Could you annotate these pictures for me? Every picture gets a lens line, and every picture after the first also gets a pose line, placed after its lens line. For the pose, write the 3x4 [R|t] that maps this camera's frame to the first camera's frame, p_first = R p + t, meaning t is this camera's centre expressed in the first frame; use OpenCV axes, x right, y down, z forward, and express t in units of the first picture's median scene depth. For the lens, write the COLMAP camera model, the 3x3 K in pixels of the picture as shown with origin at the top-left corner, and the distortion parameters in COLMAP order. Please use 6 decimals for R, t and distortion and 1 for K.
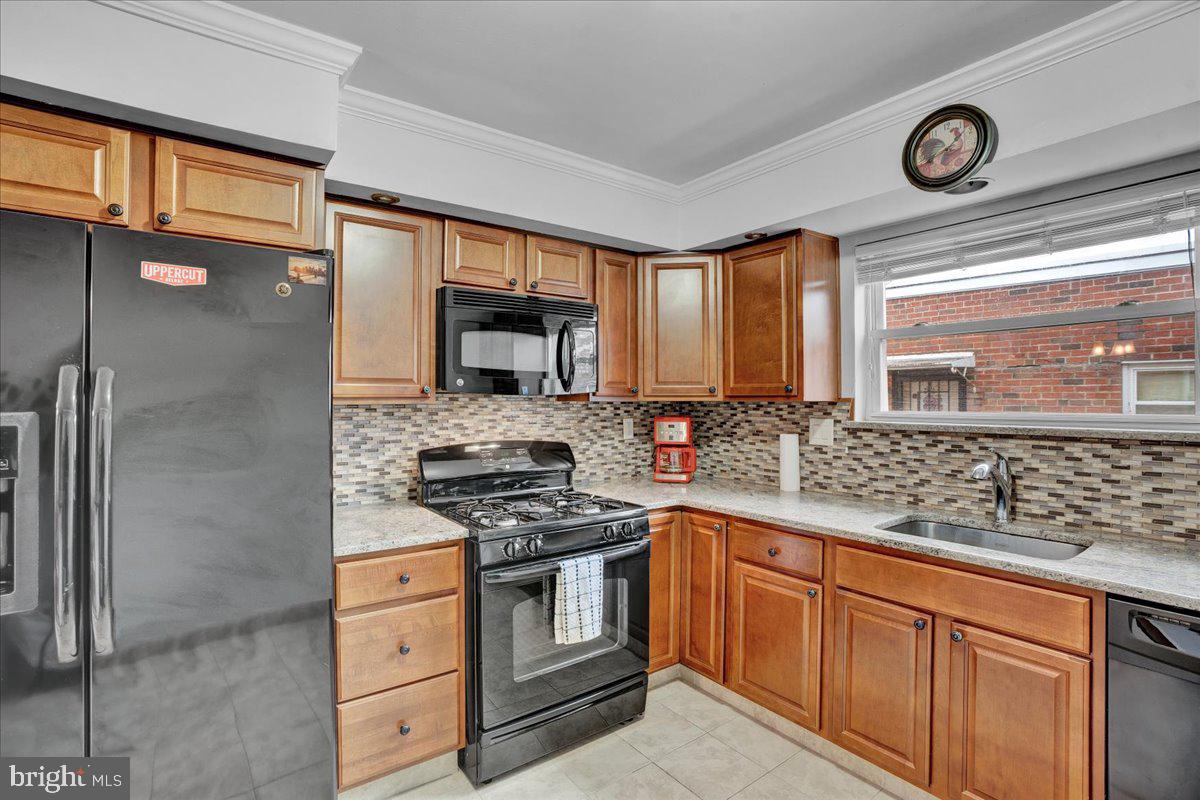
lens RADIAL K [[560.3, 0, 597.4], [0, 560.3, 396.7], [0, 0, 1]] dist [-0.045842, 0.007711]
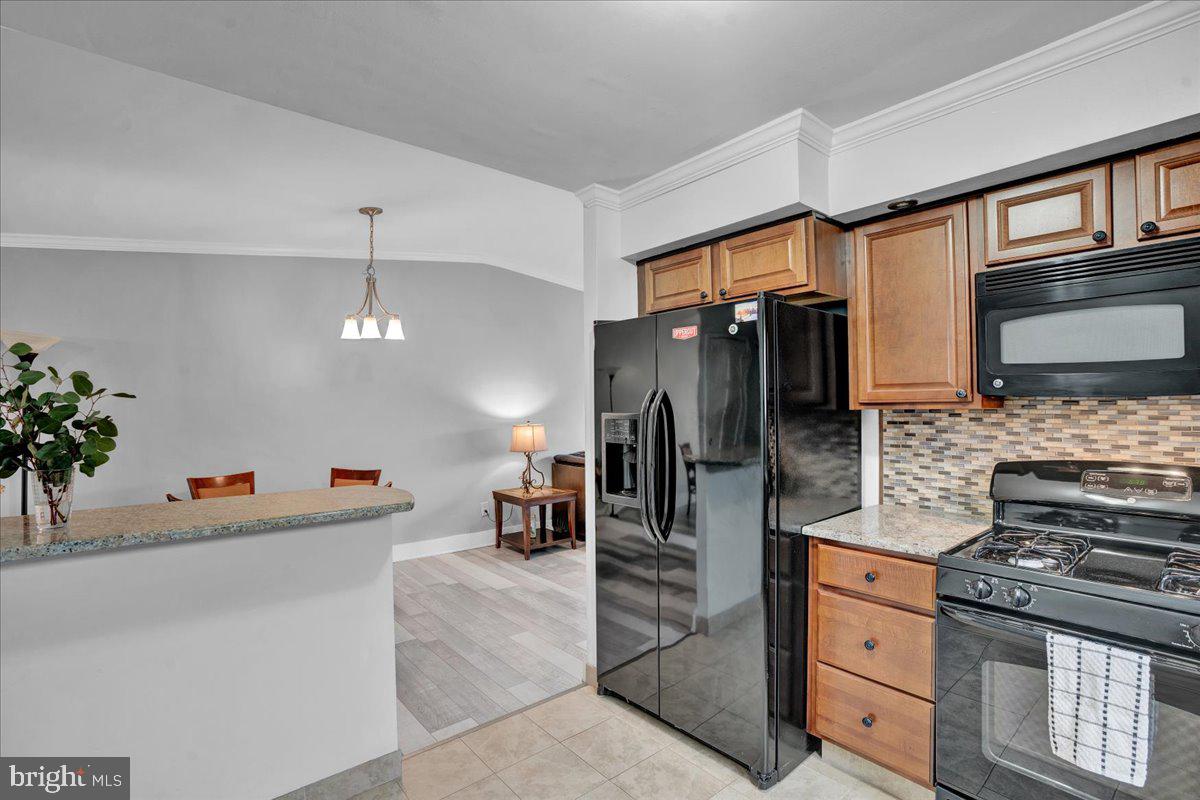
lens RADIAL K [[560.3, 0, 590.5], [0, 560.3, 402.5], [0, 0, 1]] dist [-0.045842, 0.007711]
pose [[0.048690, -0.005152, -0.998801, 0.476574], [0.014018, 0.999892, -0.004474, -0.001784], [0.998716, -0.013783, 0.048757, 0.310397]]
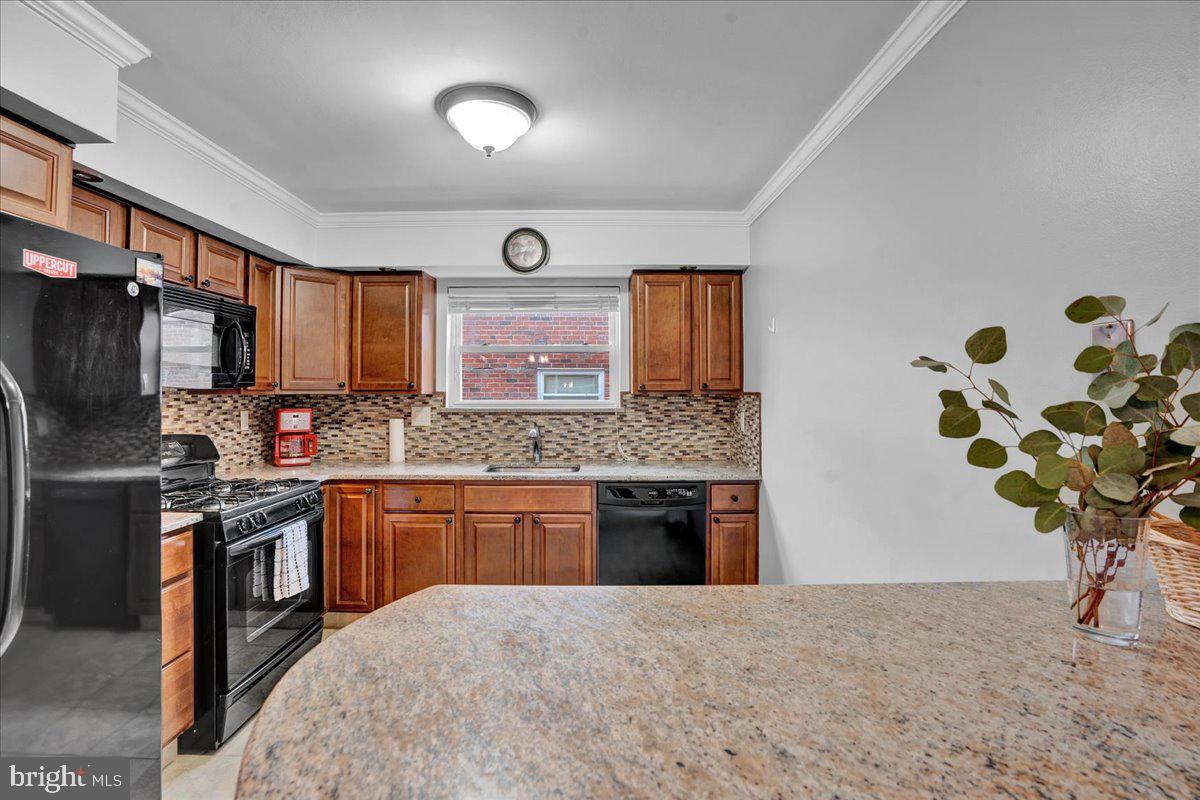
lens RADIAL K [[560.3, 0, 592.1], [0, 560.3, 391.7], [0, 0, 1]] dist [-0.045842, 0.007711]
pose [[0.597126, 0.000920, 0.802147, -0.490173], [-0.003599, 0.999992, 0.001532, -0.001470], [-0.802139, -0.003802, 0.597125, -0.183294]]
